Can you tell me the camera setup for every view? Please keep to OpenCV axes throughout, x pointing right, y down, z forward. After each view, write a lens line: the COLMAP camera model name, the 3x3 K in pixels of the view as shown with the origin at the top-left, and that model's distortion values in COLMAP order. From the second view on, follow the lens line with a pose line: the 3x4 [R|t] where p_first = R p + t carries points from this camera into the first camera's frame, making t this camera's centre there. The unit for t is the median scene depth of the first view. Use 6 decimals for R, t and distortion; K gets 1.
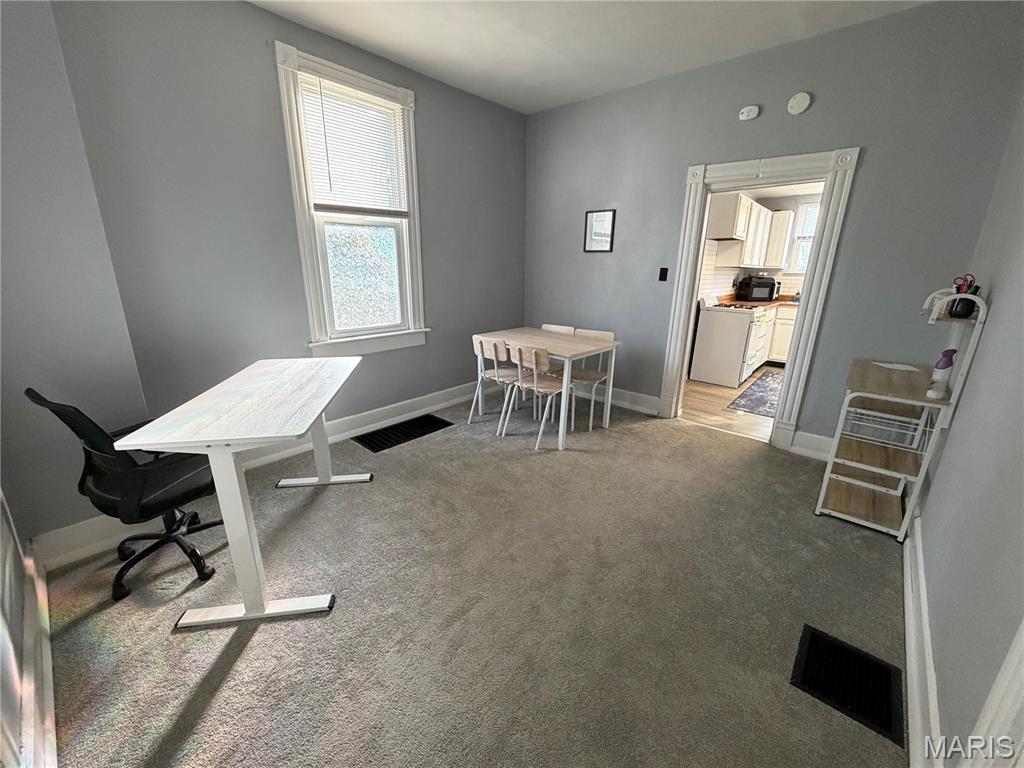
lens RADIAL K [[406.1, 0, 510.6], [0, 406.1, 379.8], [0, 0, 1]] dist [-0.002204, 0.000274]
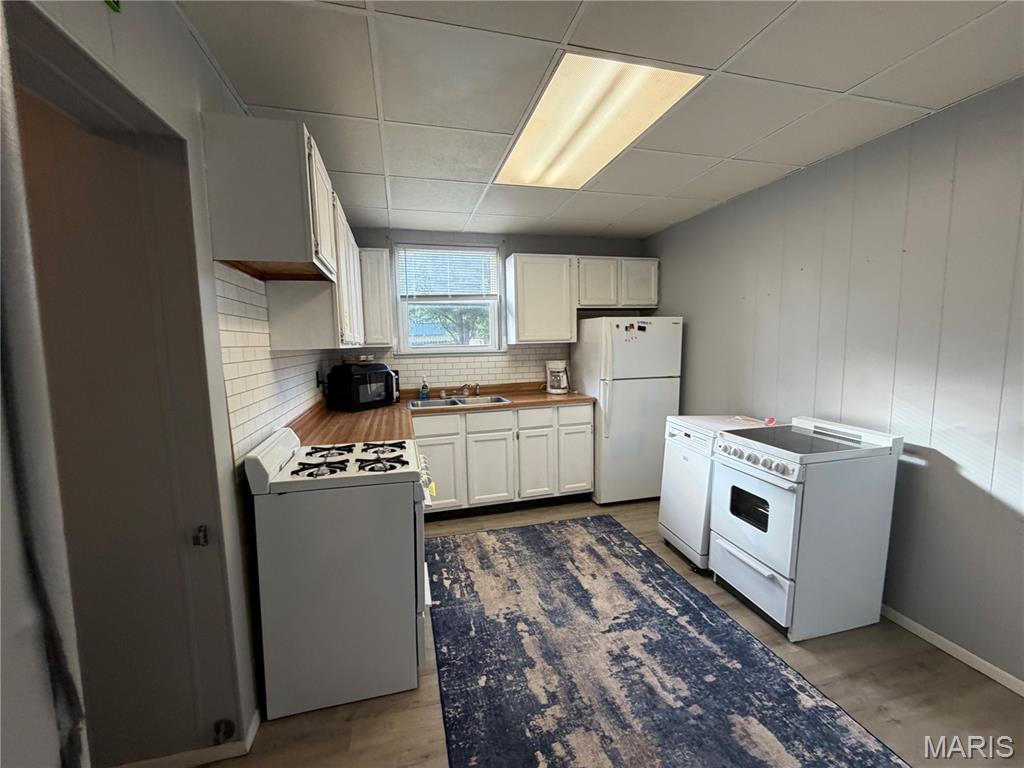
lens RADIAL K [[406.1, 0, 505.4], [0, 406.1, 380.1], [0, 0, 1]] dist [-0.002204, 0.000274]
pose [[0.561284, -0.107129, 0.820660, 0.283815], [0.253261, 0.966252, -0.047081, -0.162483], [-0.787921, 0.234267, 0.569473, 0.562070]]
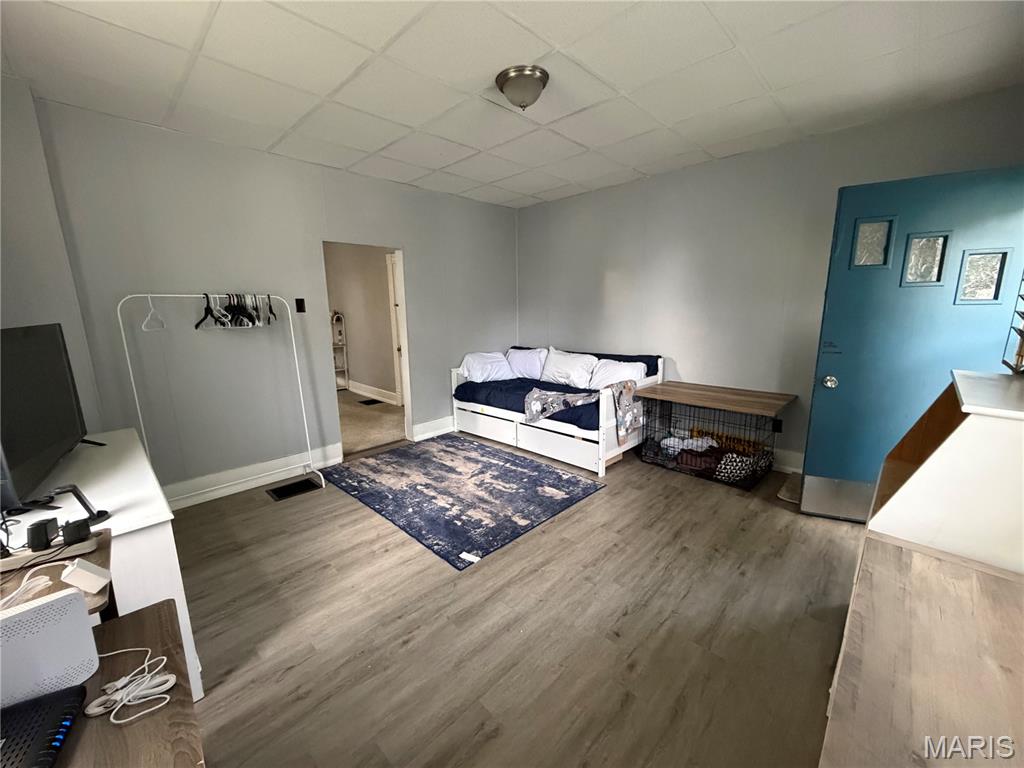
lens RADIAL K [[406.1, 0, 502.4], [0, 406.1, 387.0], [0, 0, 1]] dist [-0.002204, 0.000274]
pose [[0.077398, -0.202134, 0.976295, 0.056554], [0.303181, 0.937630, 0.170093, -0.158173], [-0.949784, 0.282830, 0.133854, 0.580718]]
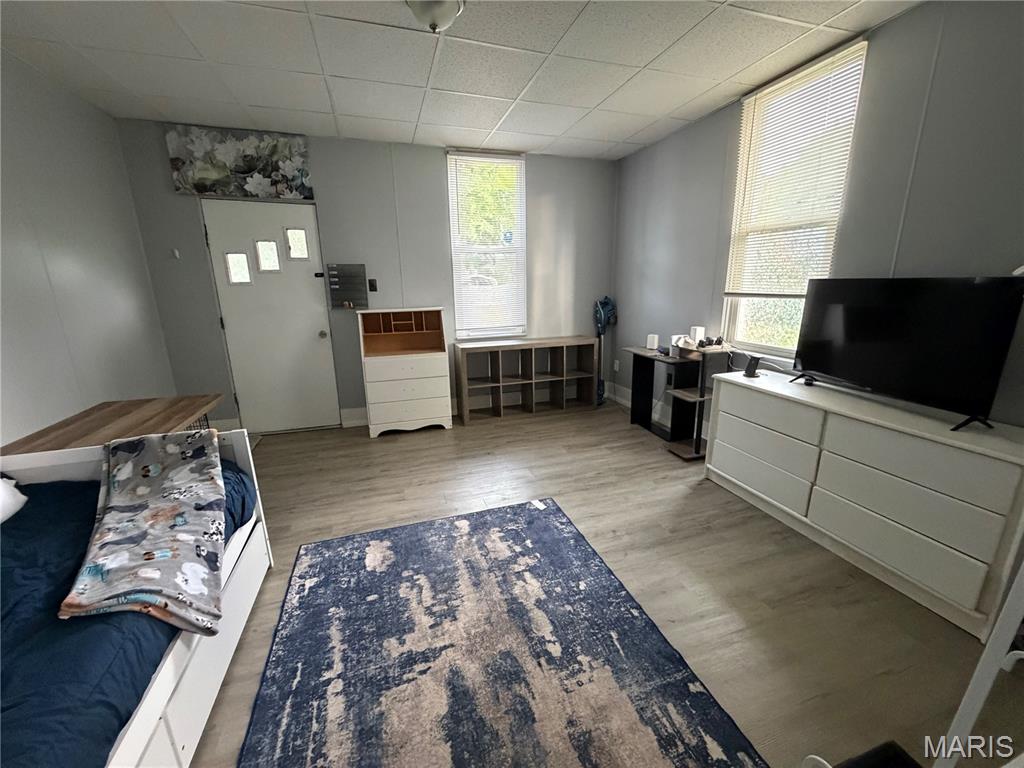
lens RADIAL K [[406.1, 0, 509.4], [0, 406.1, 381.8], [0, 0, 1]] dist [-0.002204, 0.000274]
pose [[-0.524410, 0.206260, -0.826106, 0.750900], [-0.229747, 0.899954, 0.370540, -0.221119], [0.819885, 0.384110, -0.424557, 0.817803]]
